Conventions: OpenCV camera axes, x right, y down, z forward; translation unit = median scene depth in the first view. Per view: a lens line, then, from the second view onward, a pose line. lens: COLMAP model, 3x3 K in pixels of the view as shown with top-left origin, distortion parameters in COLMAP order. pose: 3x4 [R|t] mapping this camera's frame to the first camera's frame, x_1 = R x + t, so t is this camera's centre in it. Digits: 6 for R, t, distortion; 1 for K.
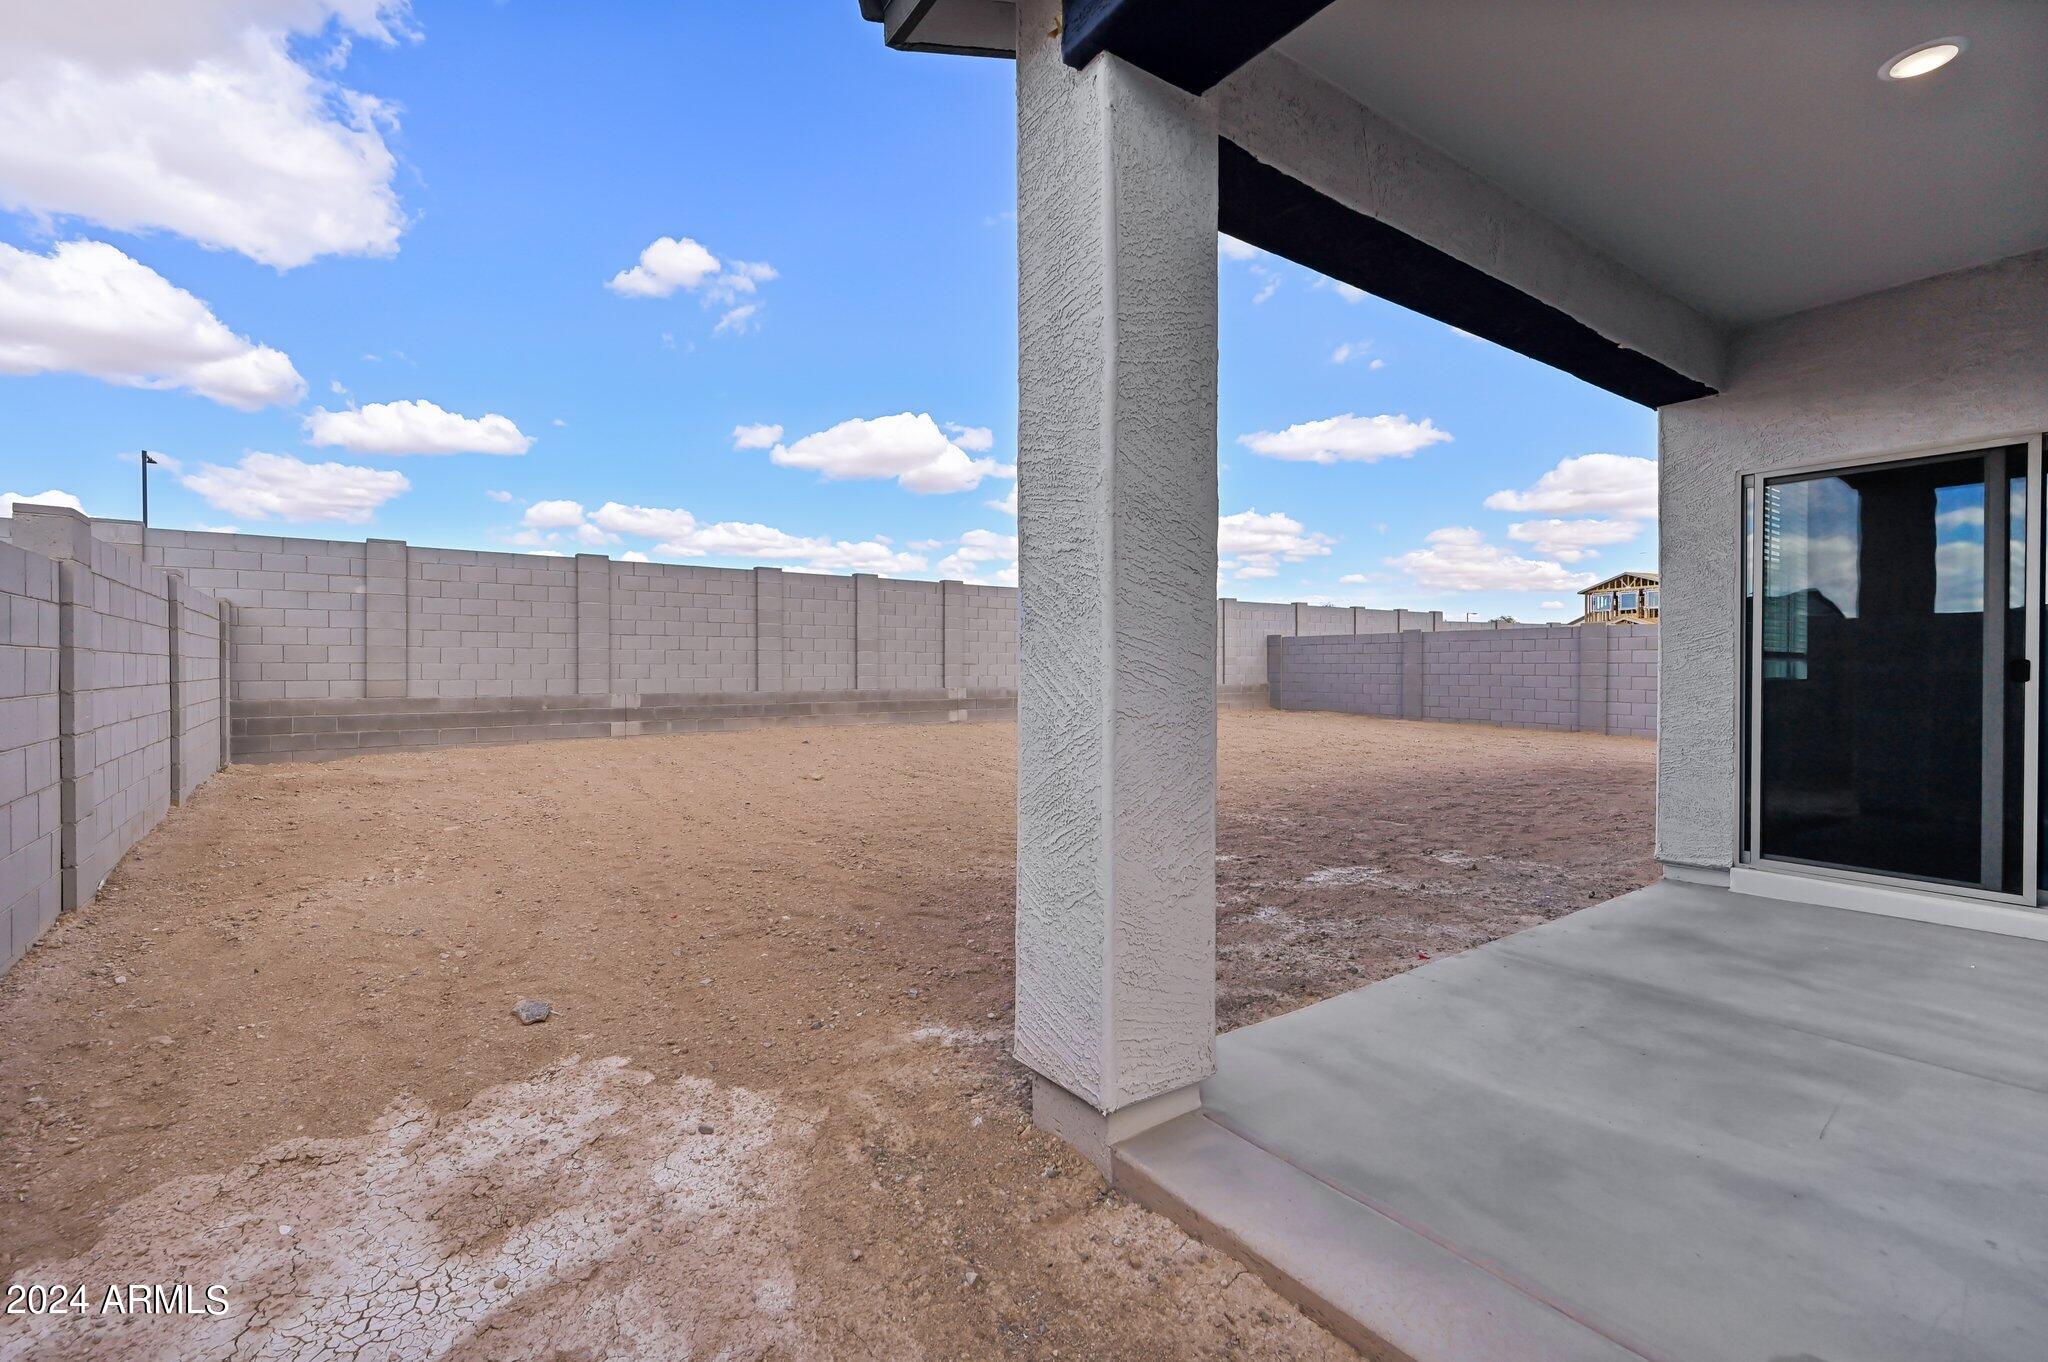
lens RADIAL K [[898.4, 0, 1024.0], [0, 898.4, 681.0], [0, 0, 1]] dist [0.001297, 0.000372]
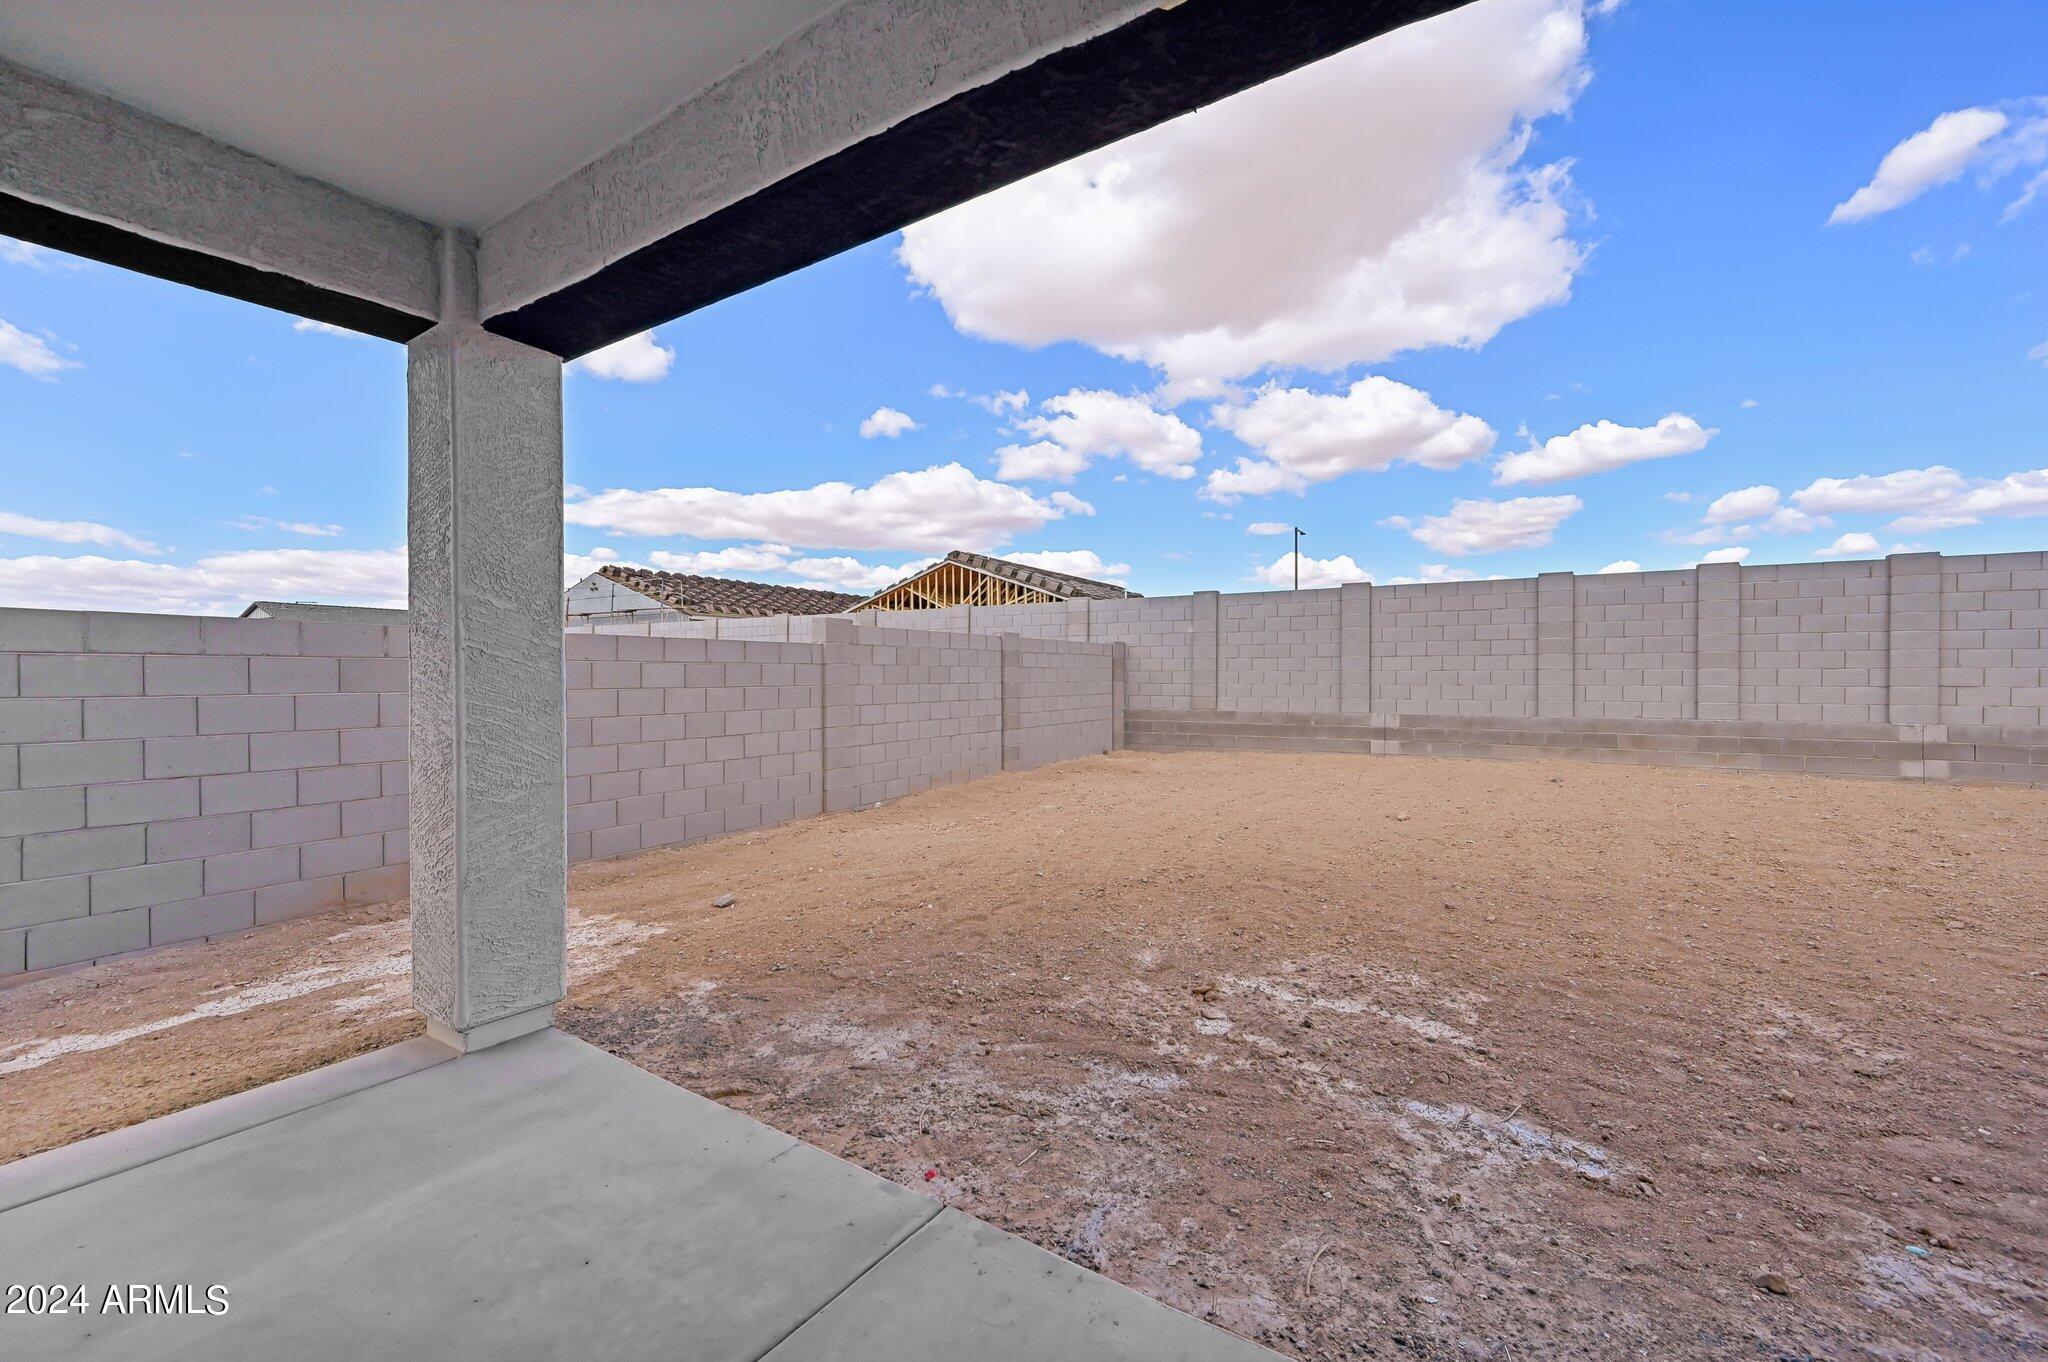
lens RADIAL K [[846.8, 0, 1033.2], [0, 846.8, 671.7], [0, 0, 1]] dist [0.002563, 0.000778]
pose [[0.354709, -0.002646, -0.934973, 0.257484], [-0.011517, 0.999908, -0.007199, -0.017654], [0.934906, 0.013321, 0.354646, 0.217177]]
